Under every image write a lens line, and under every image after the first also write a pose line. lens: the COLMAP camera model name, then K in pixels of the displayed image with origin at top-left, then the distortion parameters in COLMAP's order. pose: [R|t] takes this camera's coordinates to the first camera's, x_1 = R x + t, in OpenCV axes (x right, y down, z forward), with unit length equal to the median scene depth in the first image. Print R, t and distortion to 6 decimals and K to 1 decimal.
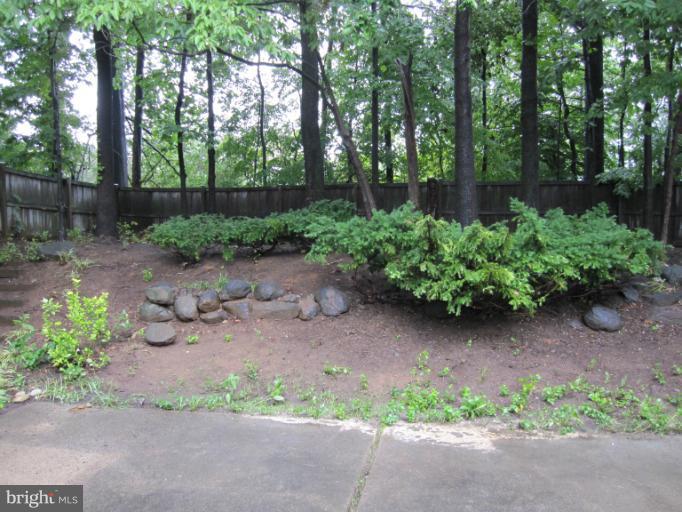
lens RADIAL K [[571.4, 0, 341.0], [0, 571.4, 256.0], [0, 0, 1]] dist [-0.068433, 0.003961]
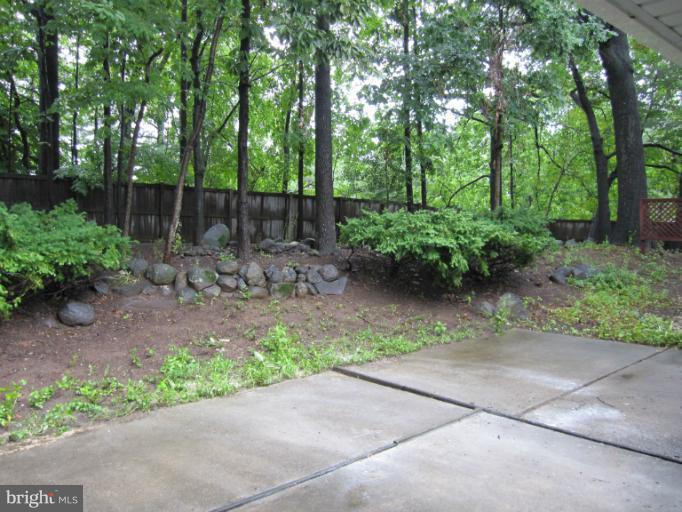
lens RADIAL K [[571.4, 0, 341.0], [0, 571.4, 256.0], [0, 0, 1]] dist [-0.068433, 0.003961]
pose [[0.556689, -0.030417, 0.830164, -0.109784], [0.026473, 0.999471, 0.018869, 0.000675], [-0.830299, 0.011473, 0.557200, 0.041360]]
